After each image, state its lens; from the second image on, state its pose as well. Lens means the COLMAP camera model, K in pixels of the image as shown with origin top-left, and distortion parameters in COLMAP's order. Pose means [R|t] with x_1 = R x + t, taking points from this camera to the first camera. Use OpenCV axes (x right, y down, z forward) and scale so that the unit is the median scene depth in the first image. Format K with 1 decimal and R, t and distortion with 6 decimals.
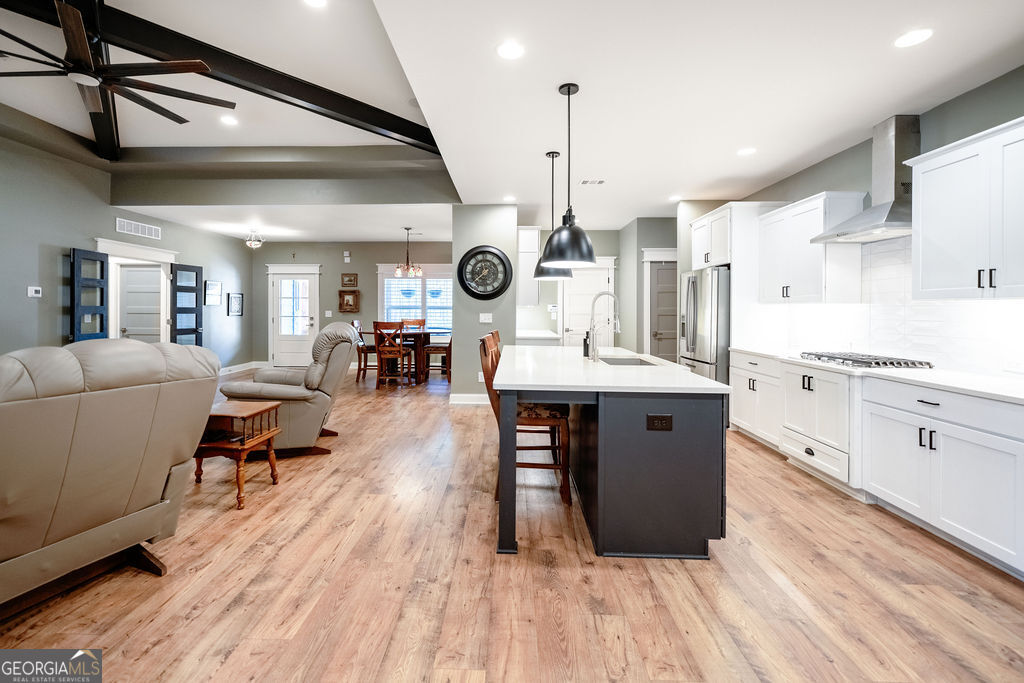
lens RADIAL K [[447.3, 0, 510.3], [0, 447.3, 316.2], [0, 0, 1]] dist [-0.000558, 0.000010]
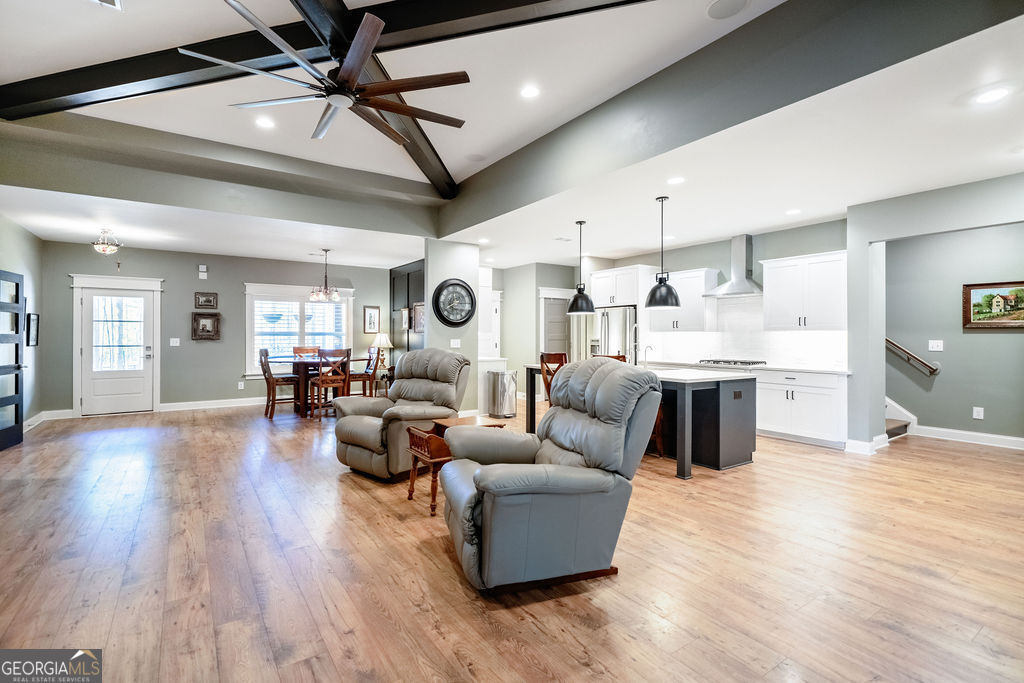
lens RADIAL K [[459.3, 0, 512.0], [0, 459.3, 341.5], [0, 0, 1]] dist [0.001021, 0.000087]
pose [[0.817003, -0.010413, 0.576539, -0.589451], [0.010670, 0.999939, 0.002941, -0.002875], [-0.576535, 0.003749, 0.817064, -0.018216]]
